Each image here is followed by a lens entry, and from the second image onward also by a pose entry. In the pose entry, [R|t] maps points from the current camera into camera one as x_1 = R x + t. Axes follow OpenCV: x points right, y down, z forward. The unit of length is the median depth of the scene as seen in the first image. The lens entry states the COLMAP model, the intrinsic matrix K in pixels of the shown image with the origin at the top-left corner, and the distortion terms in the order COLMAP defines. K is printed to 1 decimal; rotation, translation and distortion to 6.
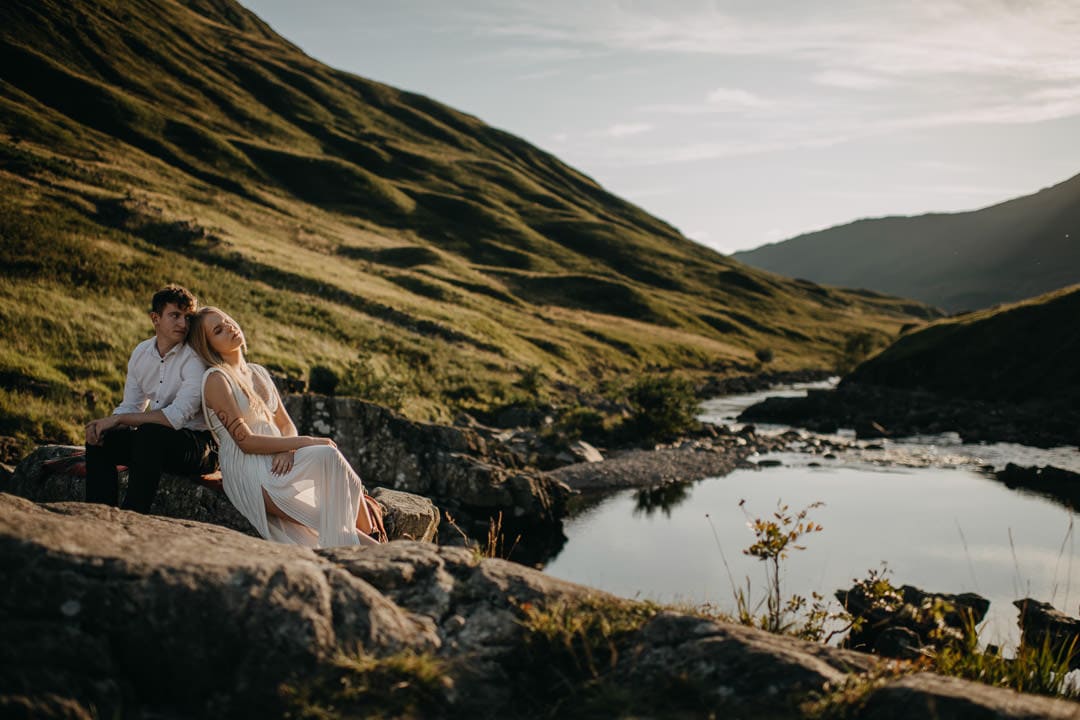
lens RADIAL K [[1136.7, 0, 526.6], [0, 1136.7, 355.8], [0, 0, 1]] dist [-0.119342, 0.166121]
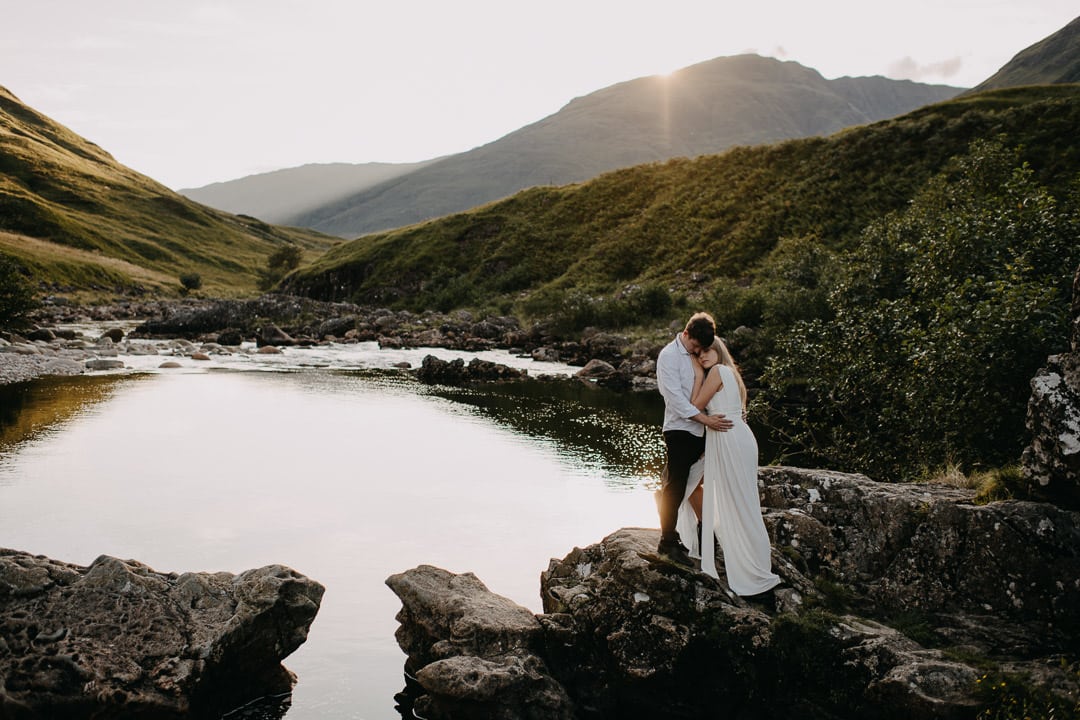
lens RADIAL K [[1109.0, 0, 540.0], [0, 1109.0, 360.0], [0, 0, 1]] dist [-0.007893, 0.013731]
pose [[0.880422, -0.012337, 0.474031, 0.025332], [-0.014175, 0.998530, 0.052315, 0.010372], [-0.473980, -0.052779, 0.878952, 0.053738]]
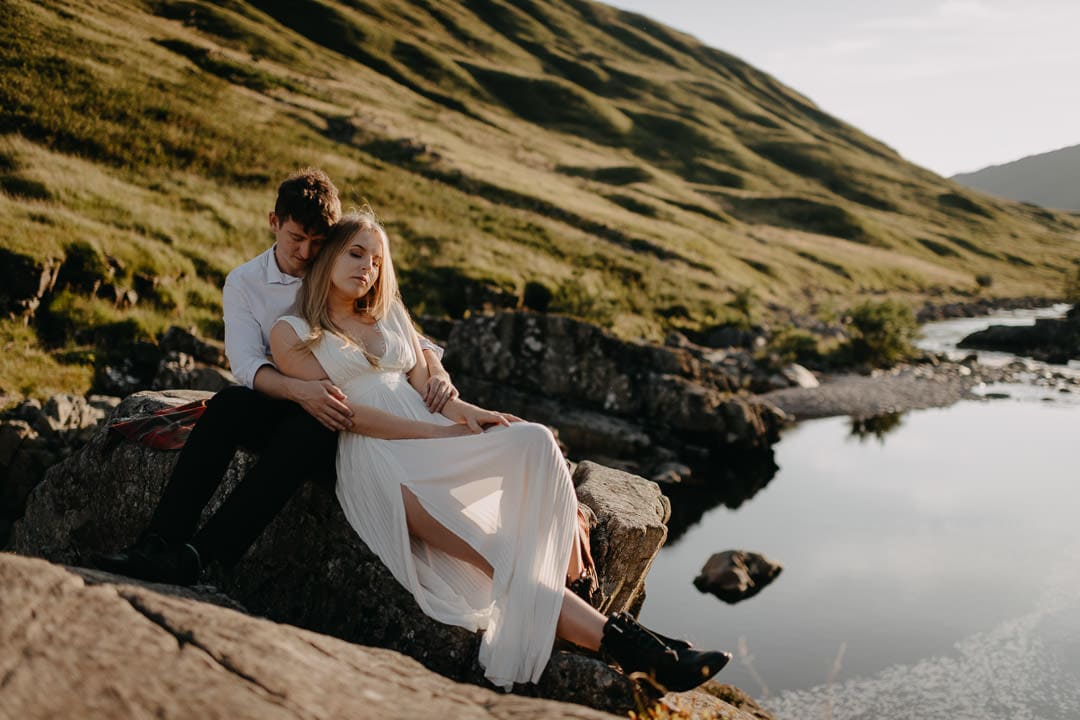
lens RADIAL K [[1089.1, 0, 547.5], [0, 1089.1, 362.2], [0, 0, 1]] dist [-0.012278, 0.019968]
pose [[0.985252, 0.036429, -0.167188, -0.001100], [-0.022608, 0.996223, 0.083838, -0.000167], [0.169610, -0.078822, 0.982354, 0.008539]]
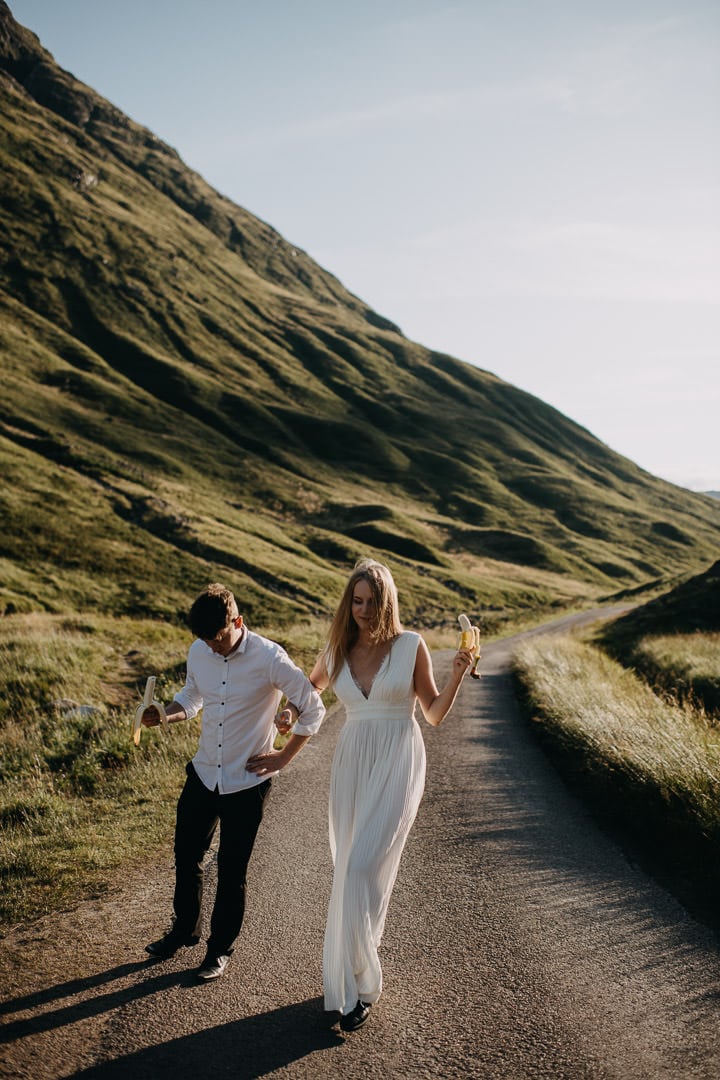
lens RADIAL K [[1077.5, 0, 355.3], [0, 1077.5, 536.2], [0, 0, 1]] dist [-0.099604, 0.097908]
pose [[0.975326, 0.043855, -0.216370, 0.156337], [-0.049597, 0.998545, -0.021176, -0.028243], [0.215126, 0.031385, 0.976082, -0.276207]]
